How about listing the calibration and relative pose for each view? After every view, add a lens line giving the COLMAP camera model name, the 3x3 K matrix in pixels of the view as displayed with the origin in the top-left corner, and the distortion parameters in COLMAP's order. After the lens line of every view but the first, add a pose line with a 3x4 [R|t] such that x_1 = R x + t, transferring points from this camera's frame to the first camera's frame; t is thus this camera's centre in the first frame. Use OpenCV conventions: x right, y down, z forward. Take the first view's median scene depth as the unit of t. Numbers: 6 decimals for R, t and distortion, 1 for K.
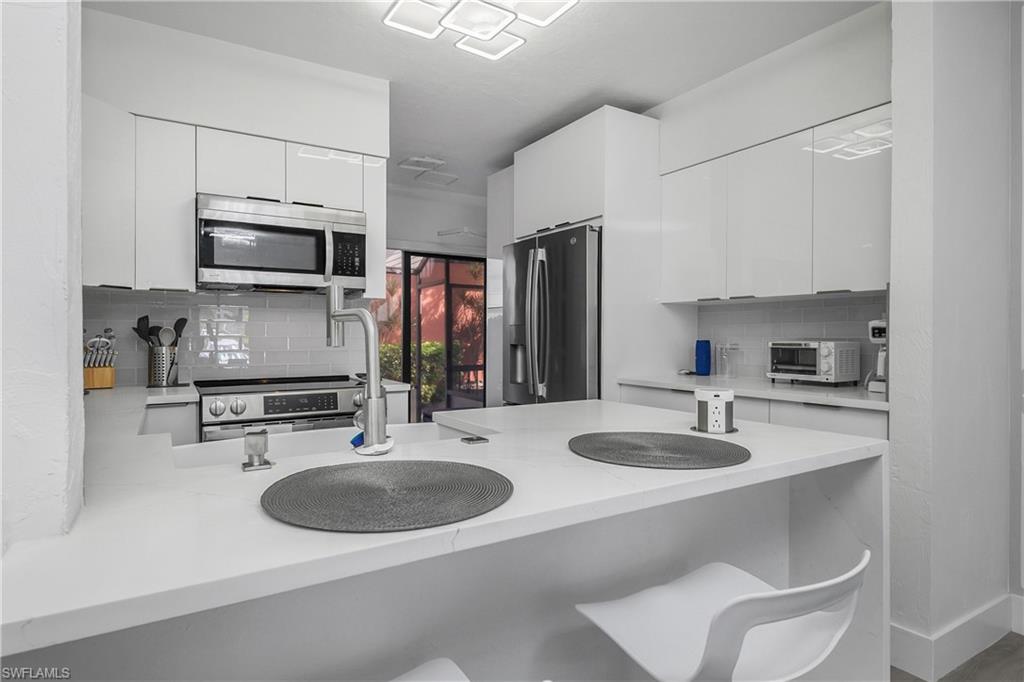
lens RADIAL K [[556.5, 0, 518.0], [0, 556.5, 335.7], [0, 0, 1]] dist [0.016034, -0.000089]
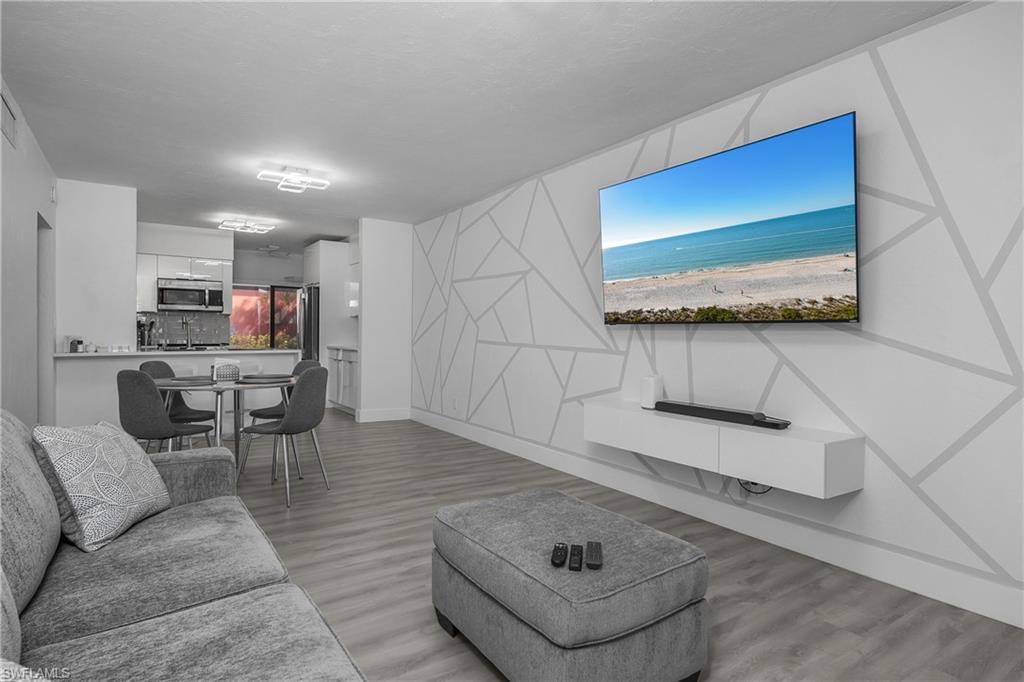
lens RADIAL K [[547.1, 0, 507.1], [0, 547.1, 336.9], [0, 0, 1]] dist [0.002527, -0.000421]
pose [[0.999463, 0.009828, 0.031273, 1.054386], [-0.010035, 0.999929, 0.006481, 0.011689], [-0.031207, -0.006791, 0.999490, -1.739271]]
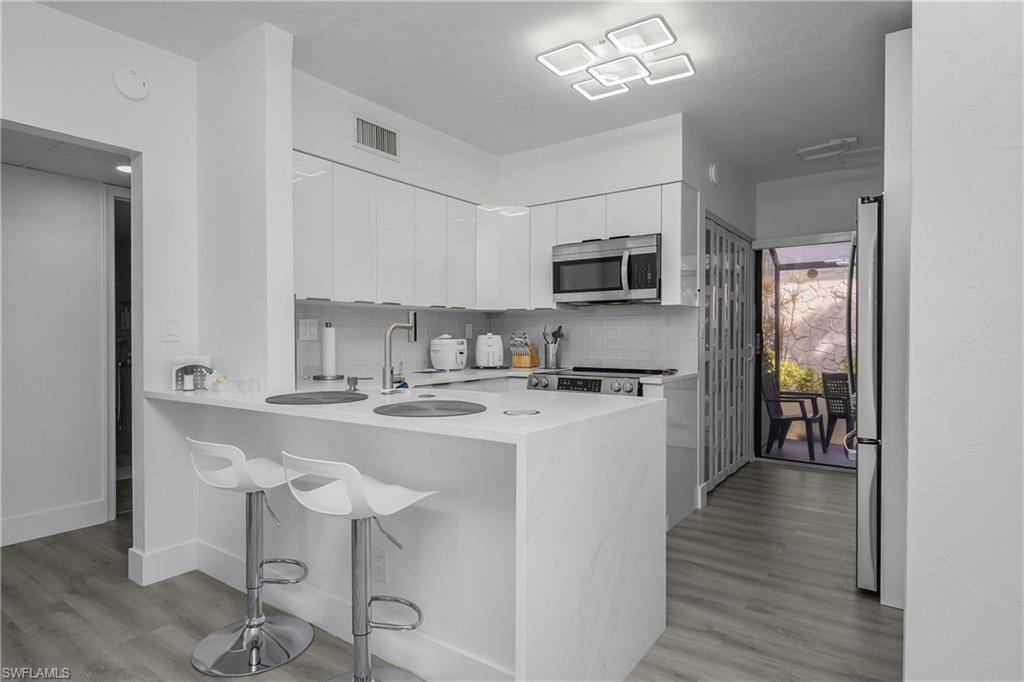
lens RADIAL K [[560.3, 0, 503.2], [0, 560.3, 339.7], [0, 0, 1]] dist [0.015591, -0.000437]
pose [[0.371047, 0.006170, -0.928594, 0.759318], [-0.001536, 0.999981, 0.006031, -0.001323], [0.928613, -0.000812, 0.371049, 0.259770]]
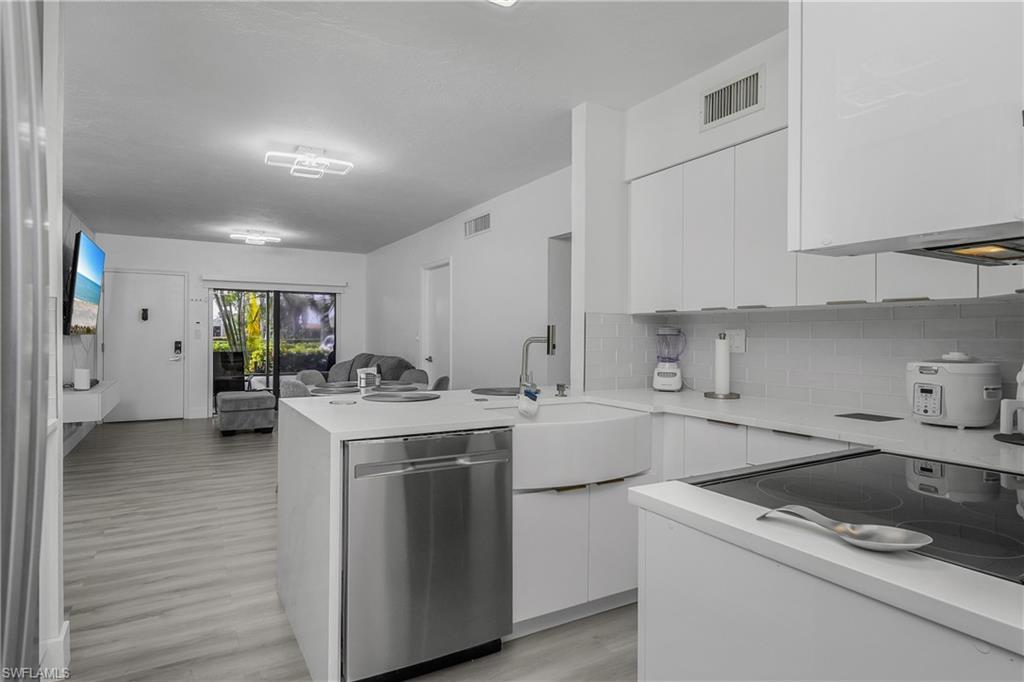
lens RADIAL K [[580.2, 0, 540.1], [0, 580.2, 342.1], [0, 0, 1]] dist [0.020848, 0.000457]
pose [[-0.999961, -0.008579, -0.002075, -0.130691], [-0.008604, 0.999890, 0.012095, -0.024396], [0.001971, 0.012112, -0.999925, 1.449394]]
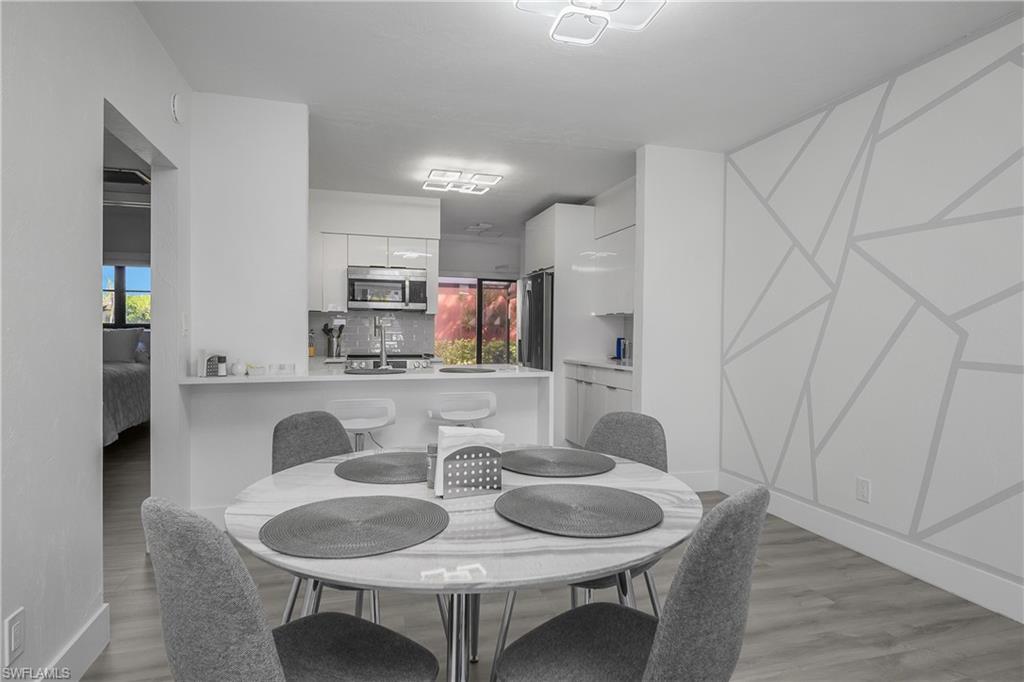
lens RADIAL K [[550.8, 0, 510.2], [0, 550.8, 340.8], [0, 0, 1]] dist [0.022806, -0.000066]
pose [[0.960775, 0.011731, -0.277082, 0.562014], [-0.008821, 0.999892, 0.011747, -0.000455], [0.277189, -0.008842, 0.960775, -0.790002]]
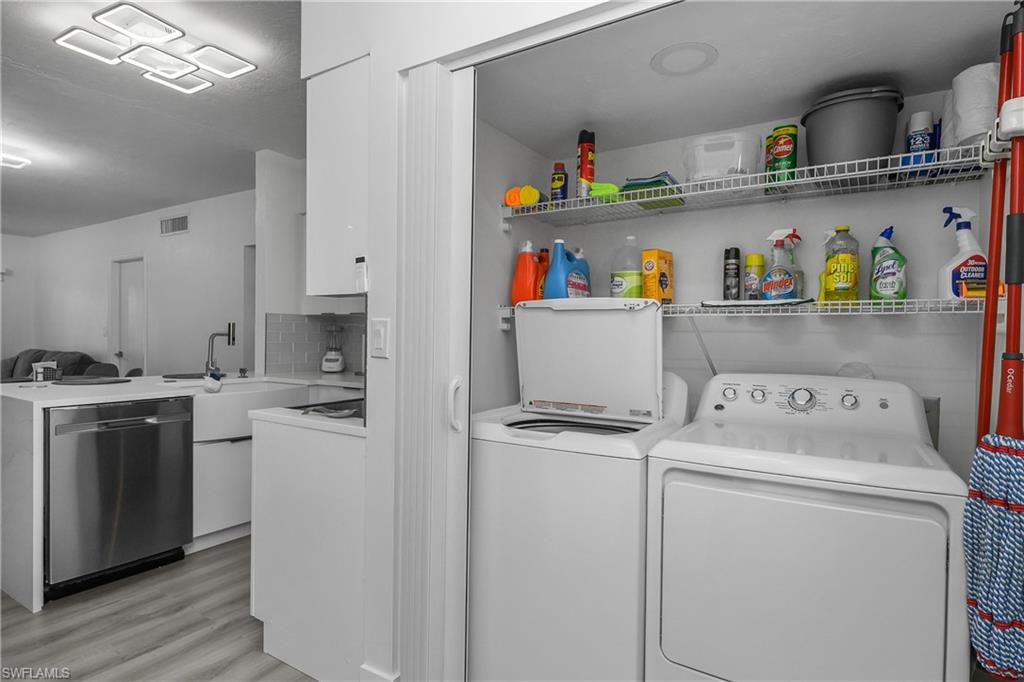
lens RADIAL K [[560.3, 0, 503.2], [0, 560.3, 339.7], [0, 0, 1]] dist [0.015591, -0.000437]
pose [[-0.916234, -0.009227, -0.400536, -0.204354], [-0.014440, 0.999846, 0.009999, -0.025297], [0.400382, 0.014945, -0.916226, 1.865111]]
